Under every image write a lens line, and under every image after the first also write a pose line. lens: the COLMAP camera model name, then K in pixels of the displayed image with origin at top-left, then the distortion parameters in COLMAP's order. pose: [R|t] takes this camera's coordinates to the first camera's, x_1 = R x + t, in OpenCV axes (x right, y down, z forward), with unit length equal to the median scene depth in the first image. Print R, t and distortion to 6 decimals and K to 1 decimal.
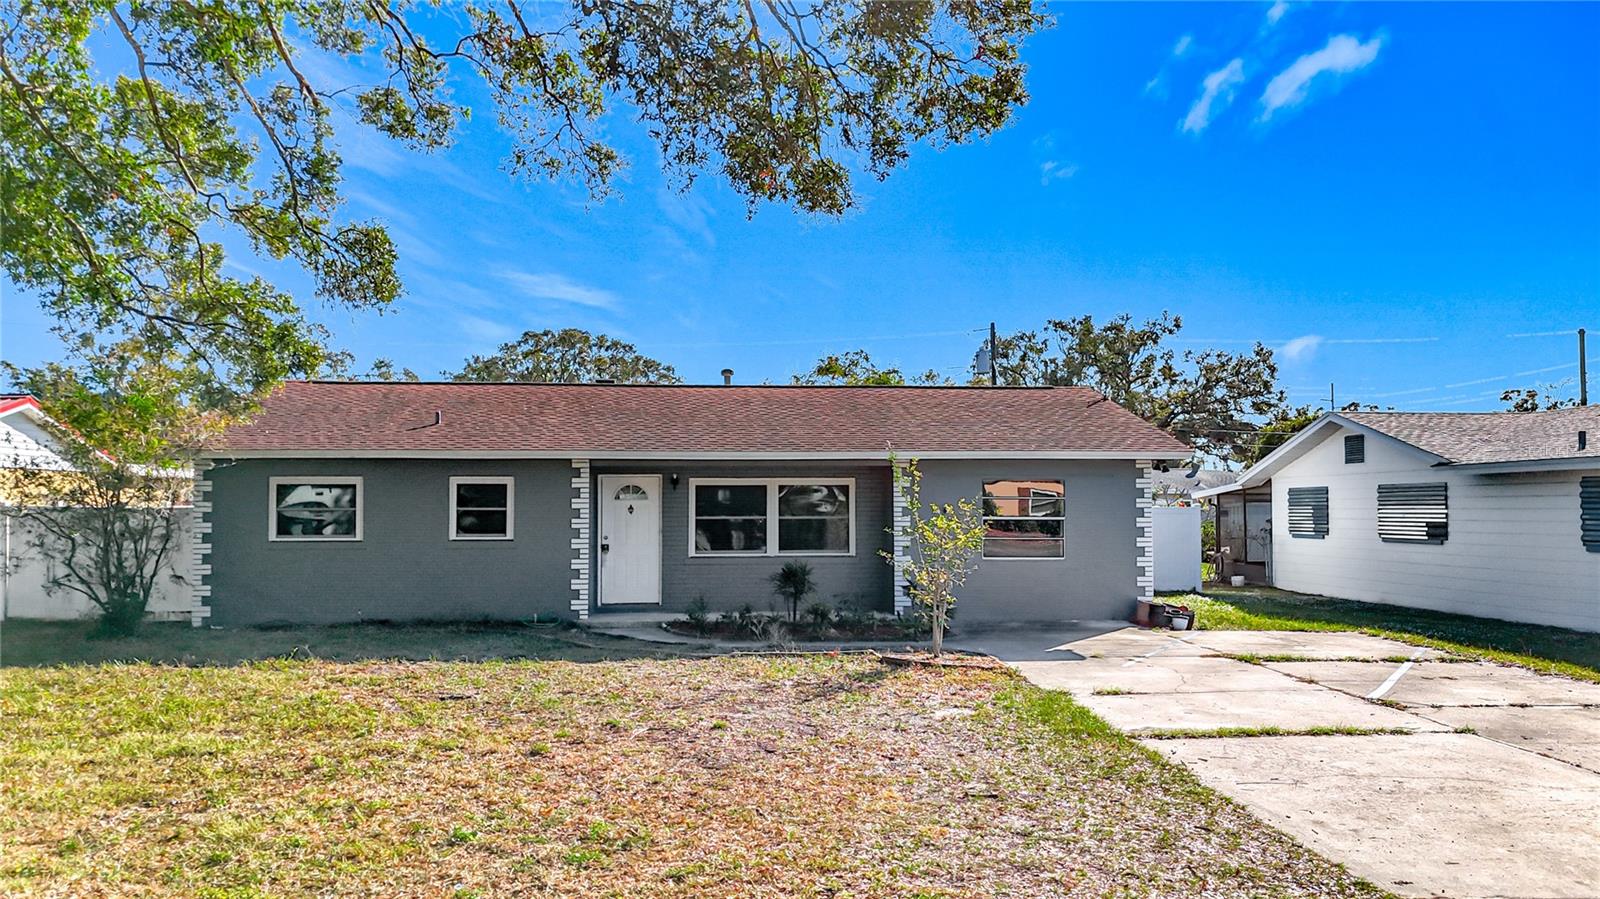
lens RADIAL K [[1213.5, 0, 768.3], [0, 1213.5, 457.3], [0, 0, 1]] dist [0.041843, -0.033869]
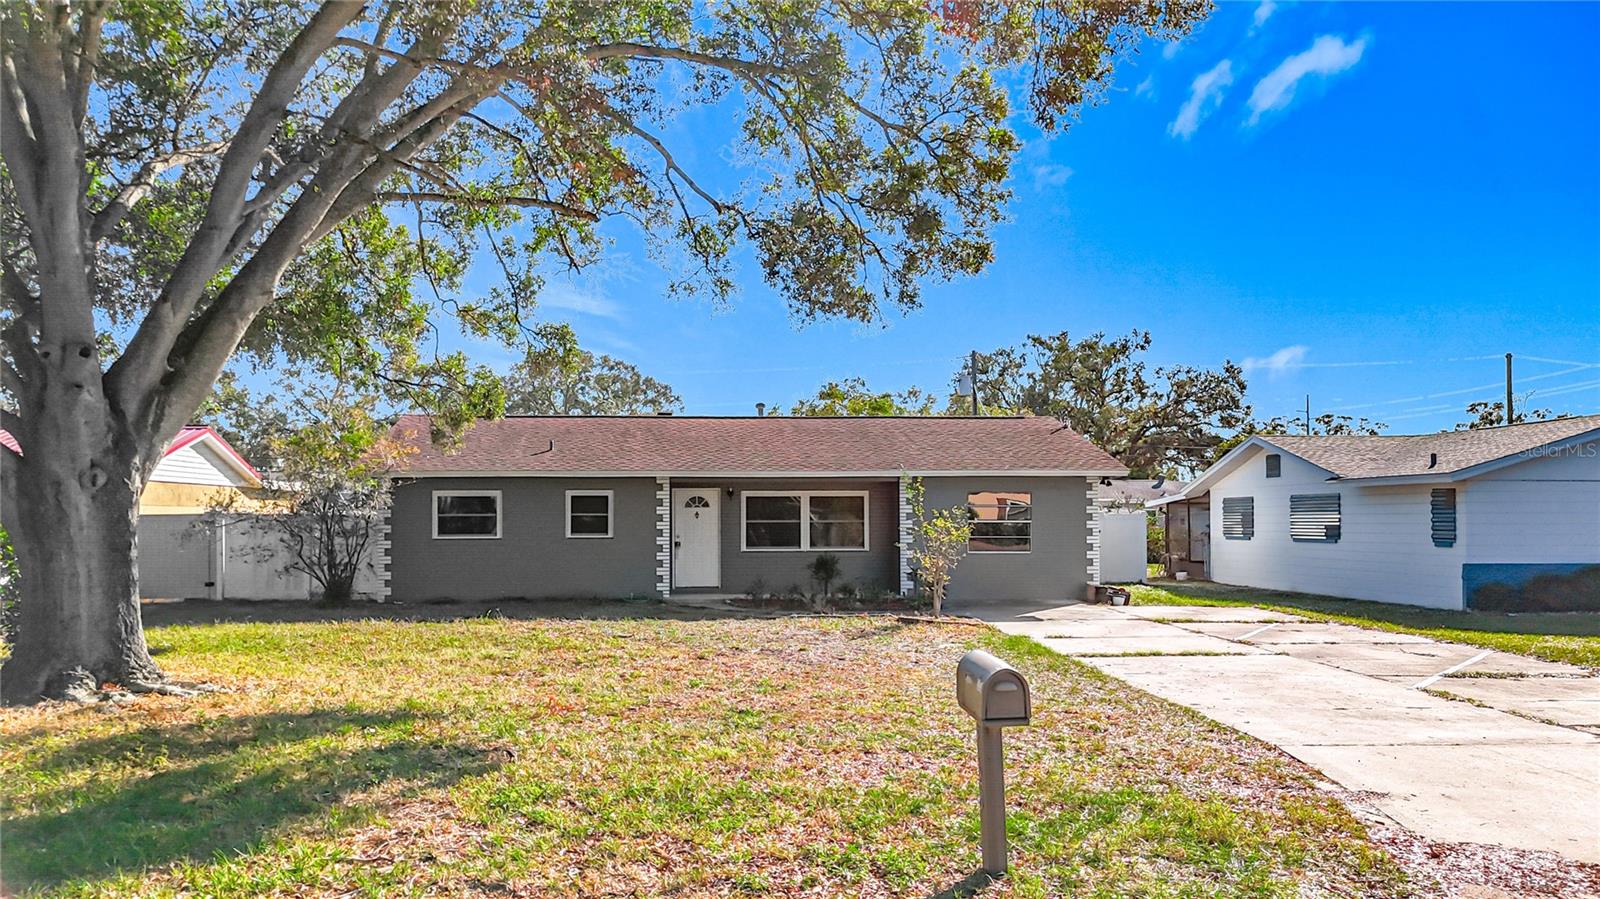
lens RADIAL K [[1213.5, 0, 720.3], [0, 1213.5, 489.7], [0, 0, 1]] dist [0.041843, -0.033869]
pose [[0.999777, -0.001412, -0.021084, -0.062138], [0.001794, 0.999835, 0.018101, -0.008117], [0.021055, -0.018135, 0.999614, -0.310686]]
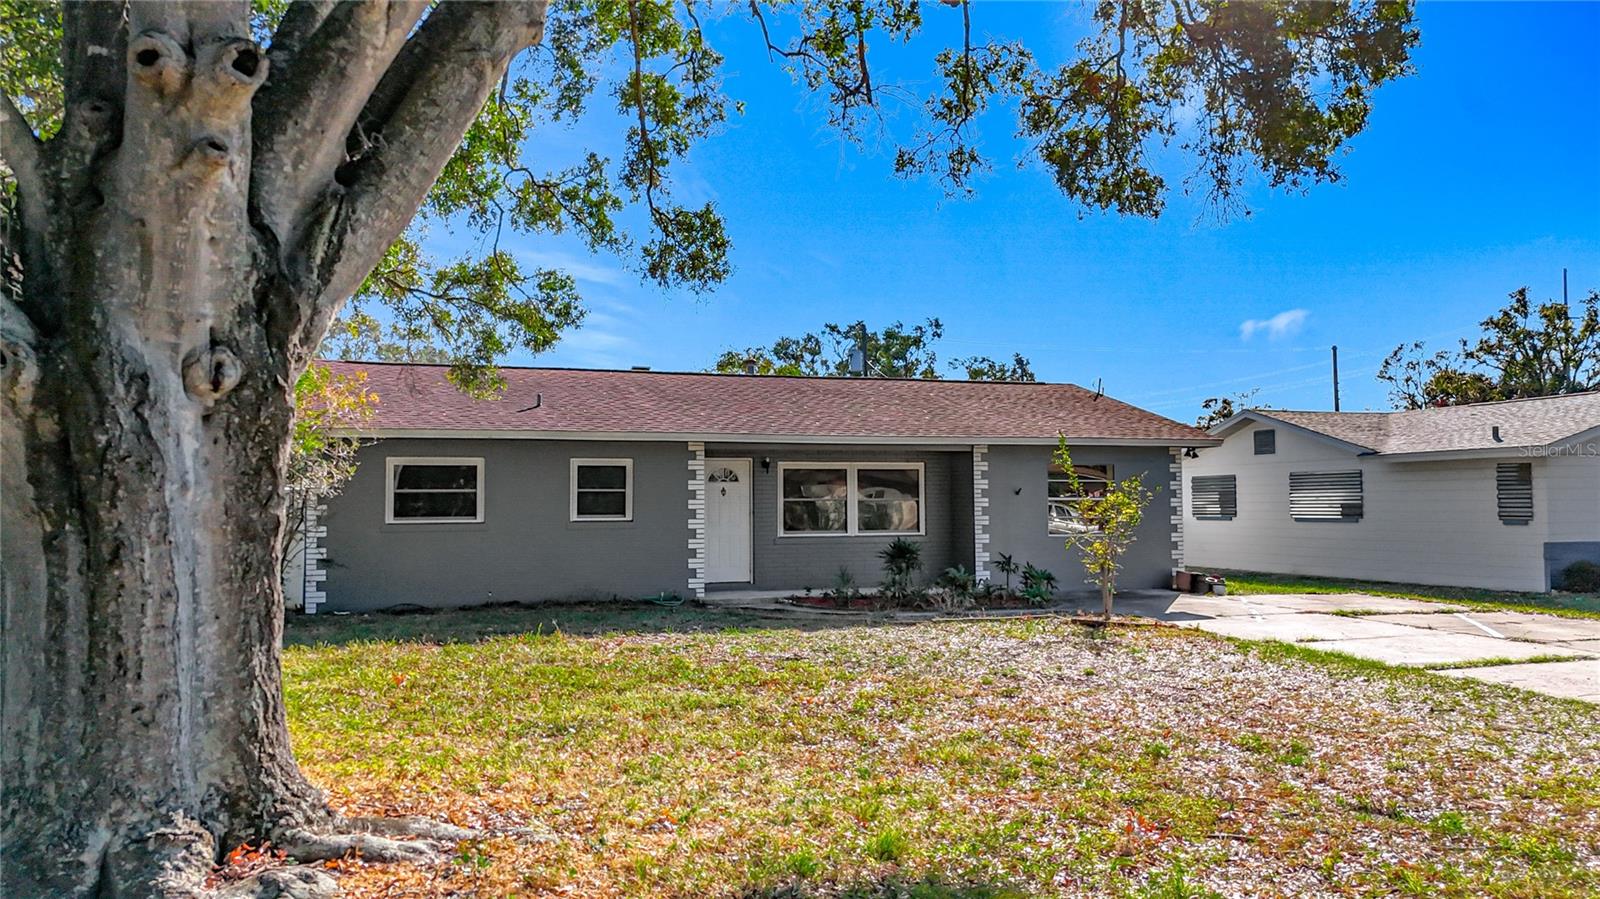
lens RADIAL K [[1213.5, 0, 799.4], [0, 1213.5, 436.1], [0, 0, 1]] dist [0.041843, -0.033869]
pose [[0.970286, 0.009874, 0.241760, -0.308604], [-0.006047, 0.999844, -0.016566, 0.012620], [-0.241886, 0.014612, 0.970195, -0.018969]]
